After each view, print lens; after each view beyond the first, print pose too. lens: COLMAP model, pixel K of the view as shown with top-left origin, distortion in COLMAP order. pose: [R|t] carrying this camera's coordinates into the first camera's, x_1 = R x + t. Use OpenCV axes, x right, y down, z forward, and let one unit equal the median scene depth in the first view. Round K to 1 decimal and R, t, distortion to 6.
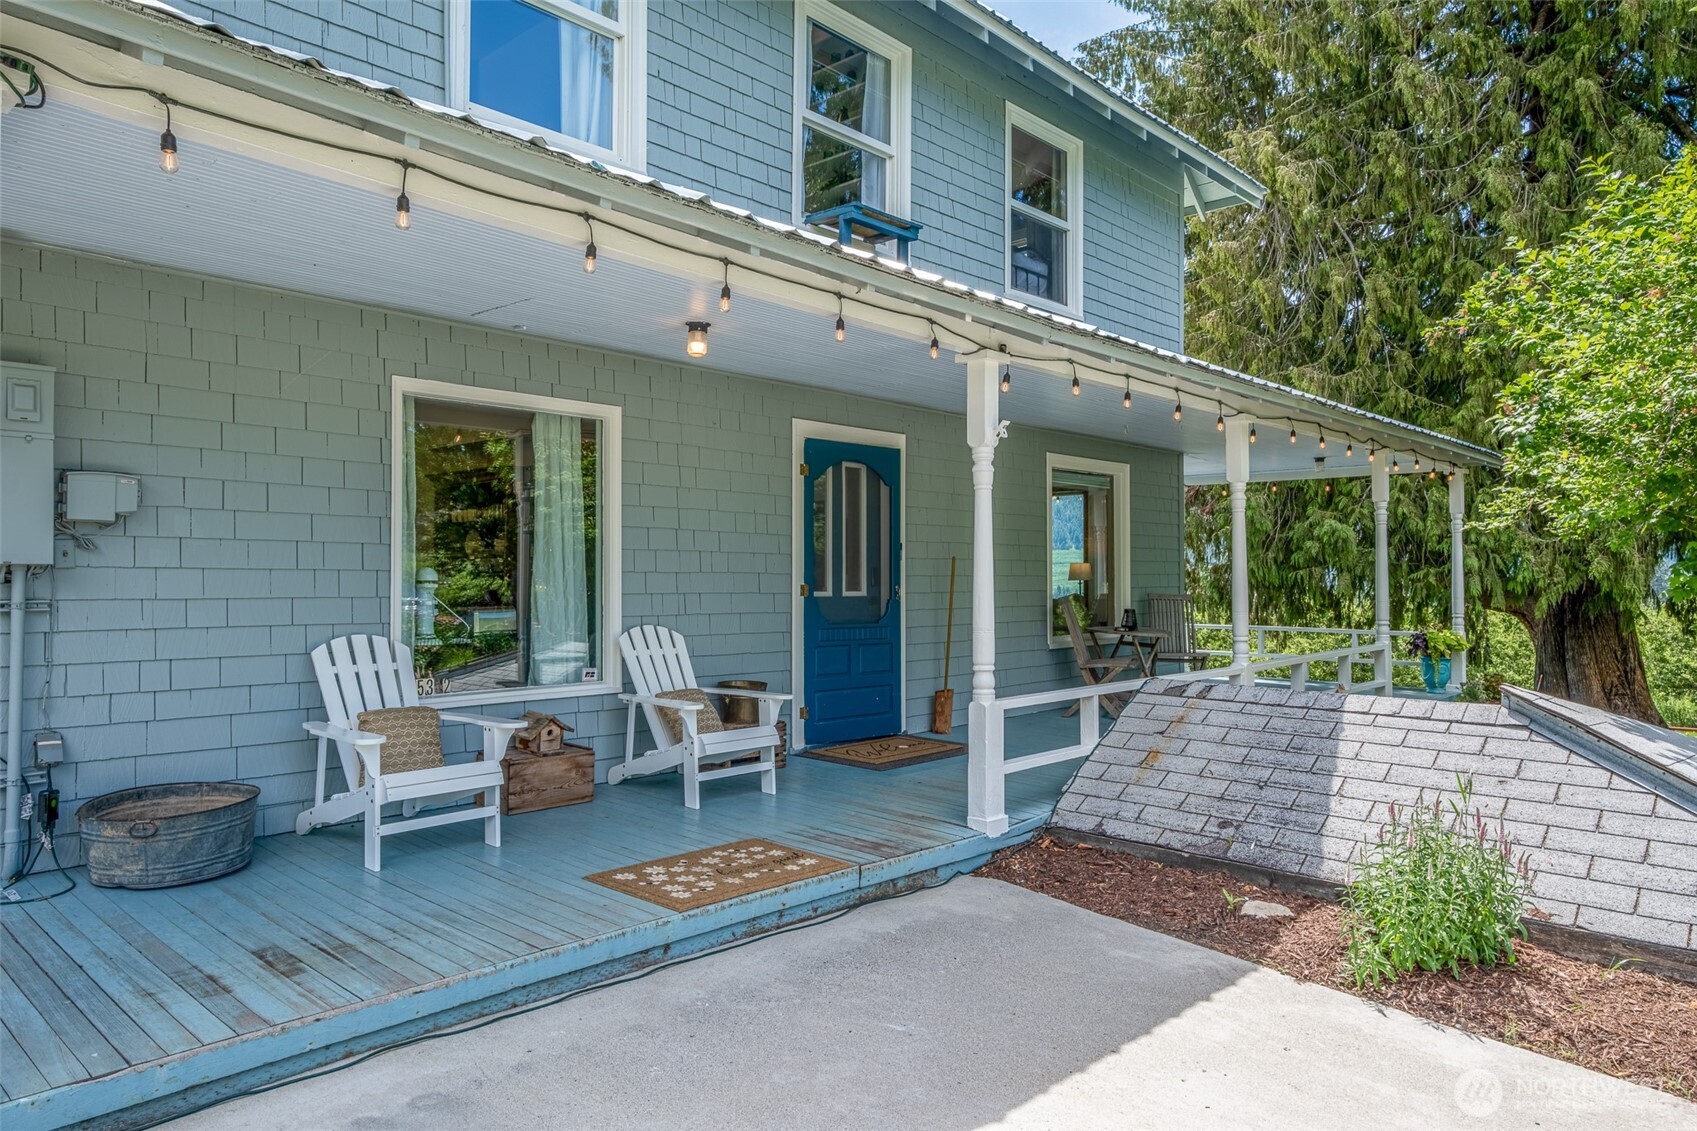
lens RADIAL K [[1095.2, 0, 846.8], [0, 1095.2, 559.4], [0, 0, 1]] dist [-0.001959, -0.000086]
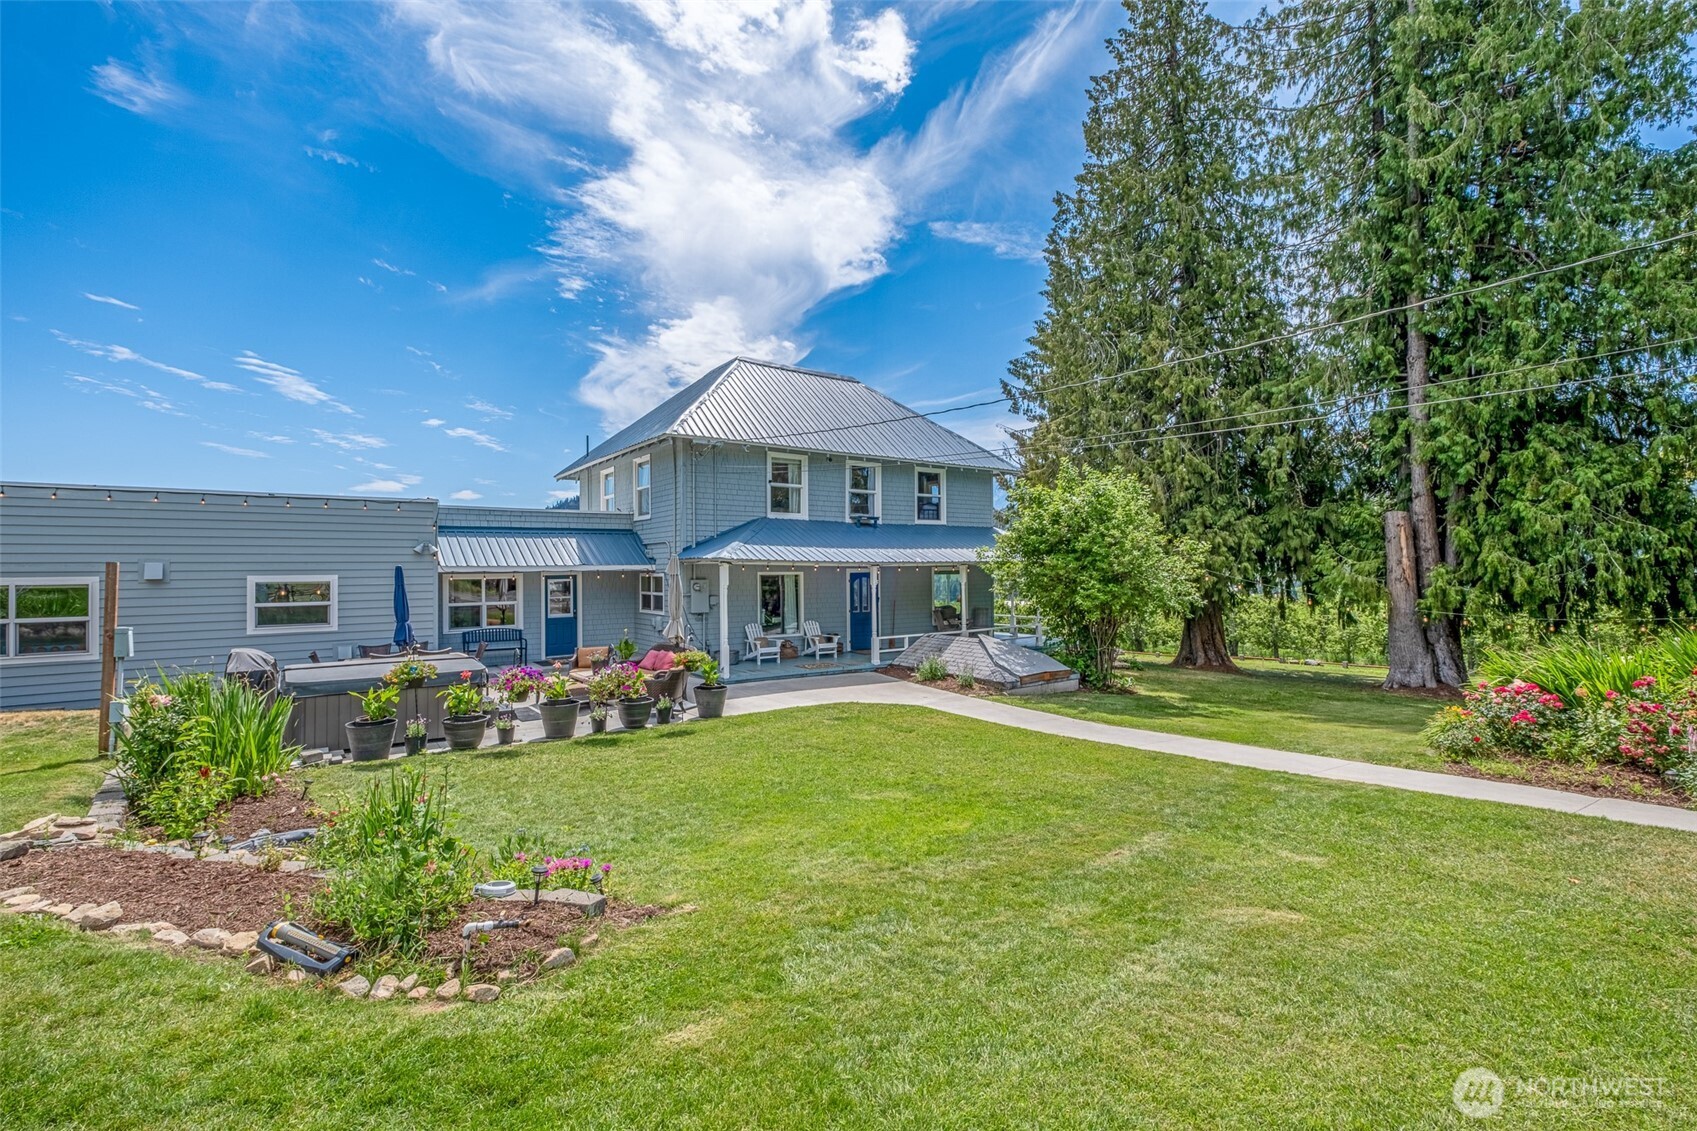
lens RADIAL K [[754.7, 0, 847.3], [0, 754.7, 565.9], [0, 0, 1]] dist [-0.000649, 0.000042]
pose [[0.983455, -0.006503, -0.181038, 0.550583], [0.008638, 0.999902, 0.011011, -0.203779], [0.180949, -0.012393, 0.983414, -2.080266]]
